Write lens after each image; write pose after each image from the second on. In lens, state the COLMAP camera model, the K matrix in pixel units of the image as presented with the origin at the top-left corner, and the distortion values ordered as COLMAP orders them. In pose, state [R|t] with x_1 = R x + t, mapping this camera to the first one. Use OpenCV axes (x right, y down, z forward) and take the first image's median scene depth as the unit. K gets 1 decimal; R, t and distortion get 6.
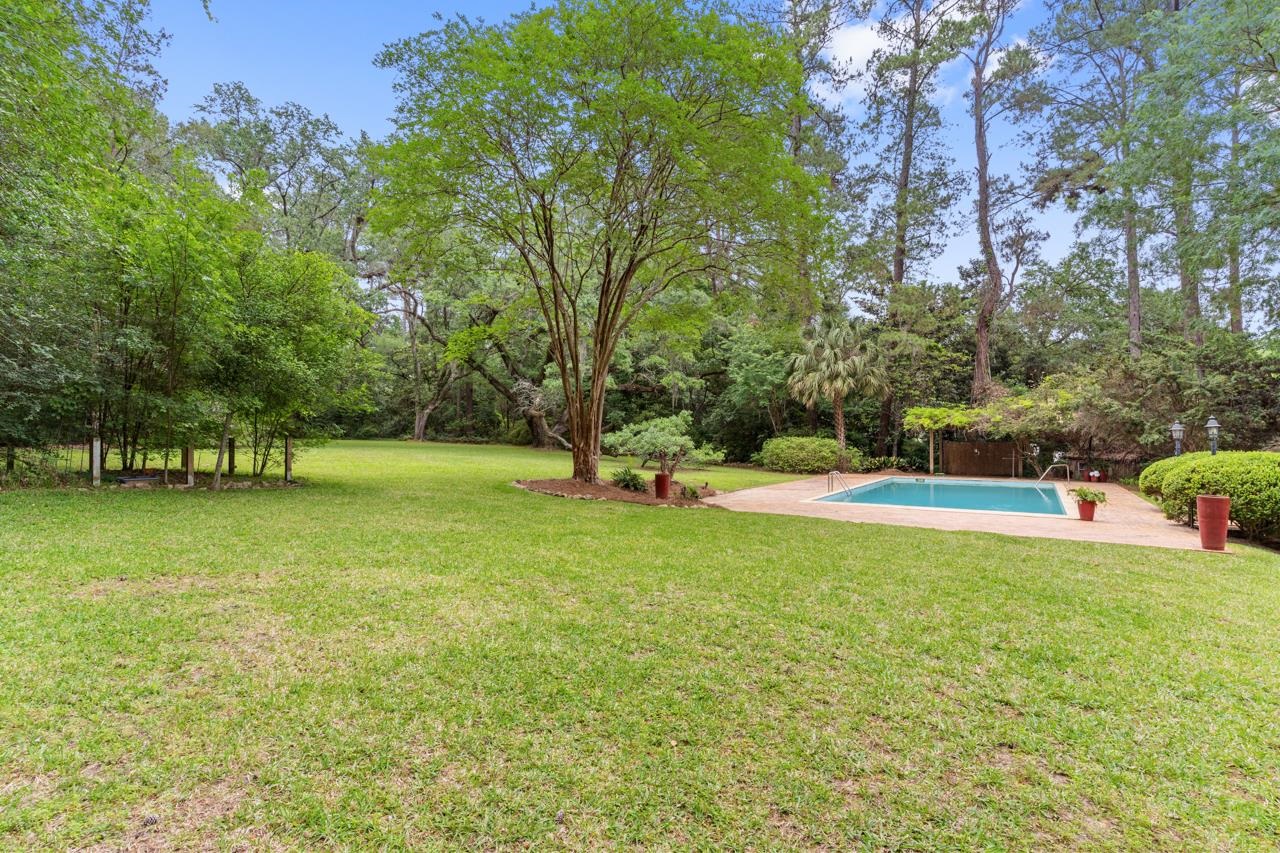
lens RADIAL K [[613.1, 0, 640.0], [0, 613.1, 424.1], [0, 0, 1]] dist [0.004013, 0.000279]
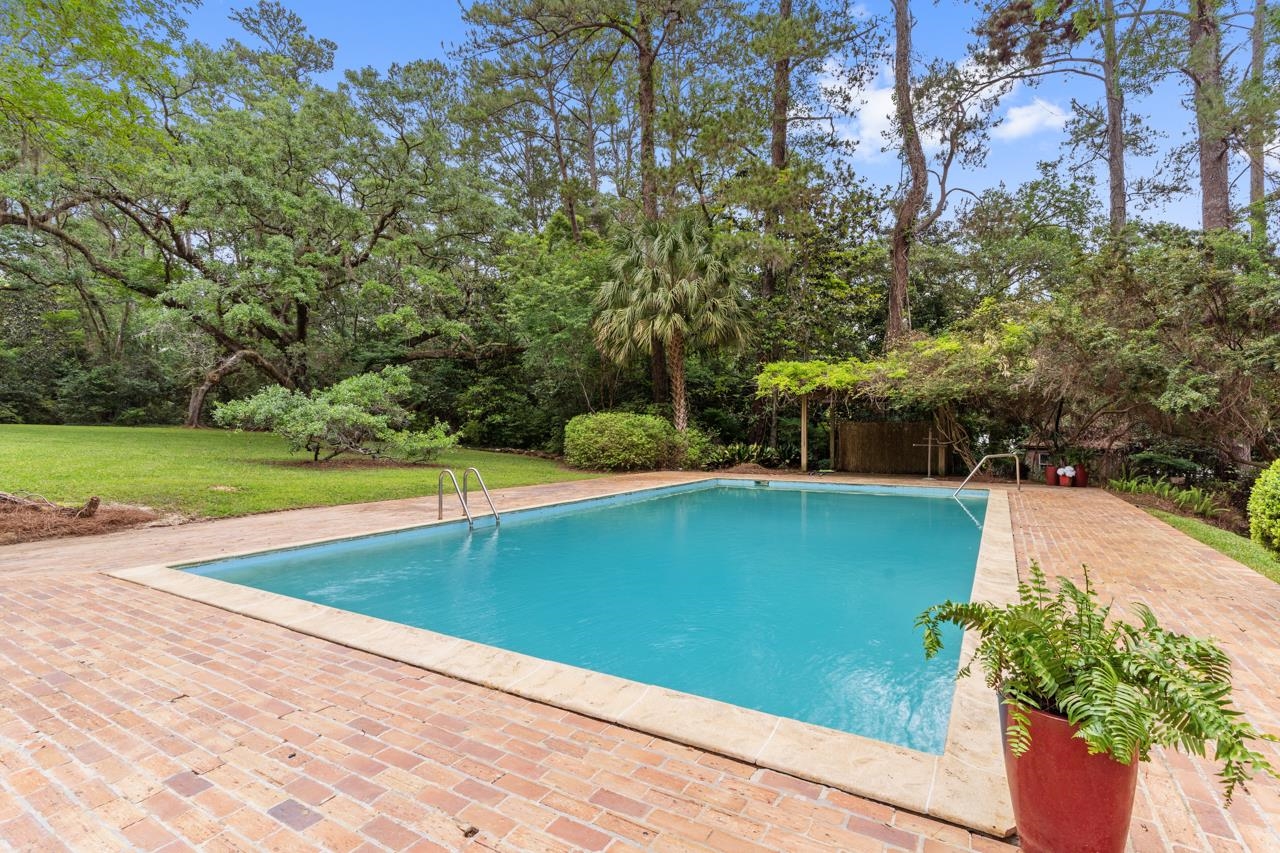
lens RADIAL K [[613.1, 0, 636.4], [0, 613.1, 431.0], [0, 0, 1]] dist [0.004013, 0.000279]
pose [[0.999379, 0.001395, 0.035203, 0.273669], [-0.002009, 0.999847, 0.017398, 0.029236], [-0.035174, -0.017457, 0.999229, 0.378206]]
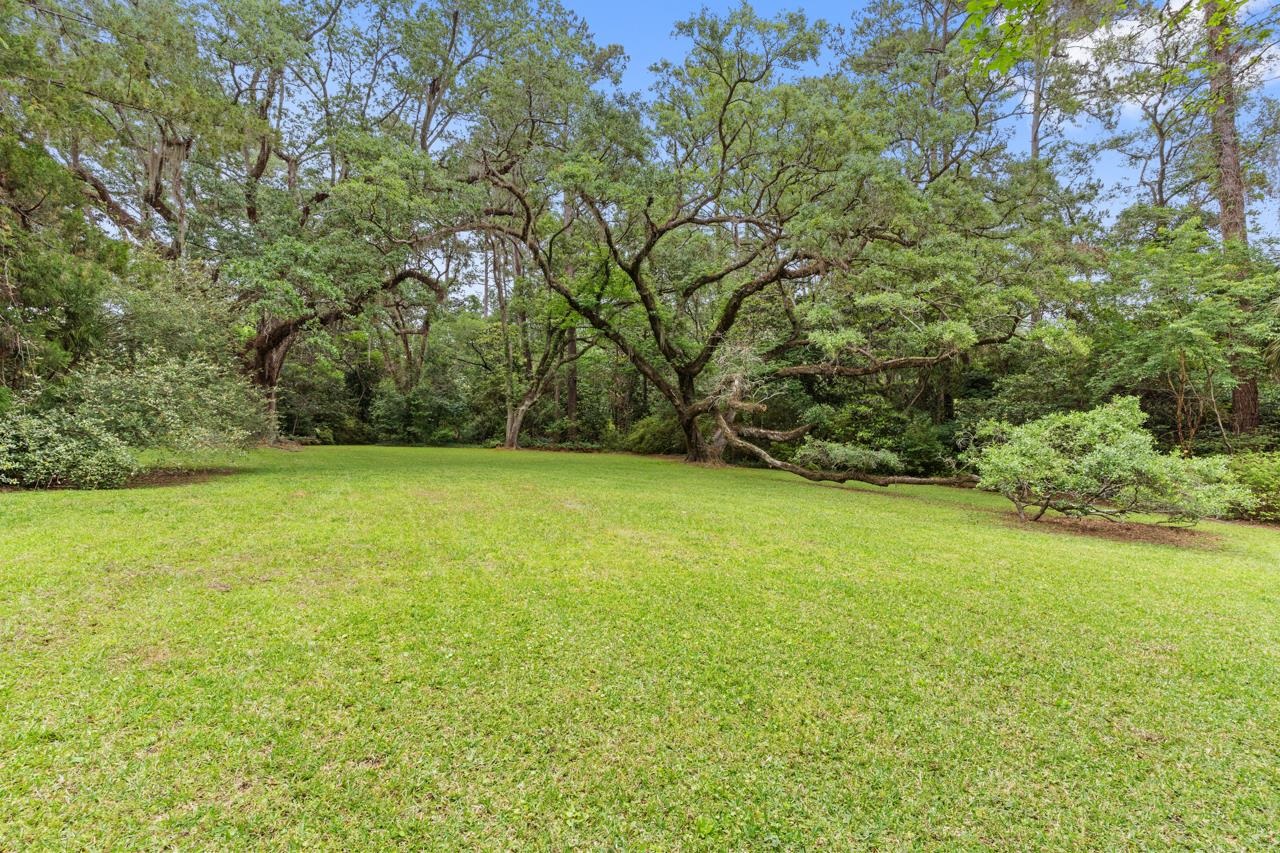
lens RADIAL K [[613.1, 0, 643.8], [0, 613.1, 427.7], [0, 0, 1]] dist [0.004013, 0.000279]
pose [[0.994898, -0.003620, -0.100822, -0.217792], [0.004205, 0.999976, 0.005592, -0.002516], [0.100799, -0.005987, 0.994889, 0.480901]]
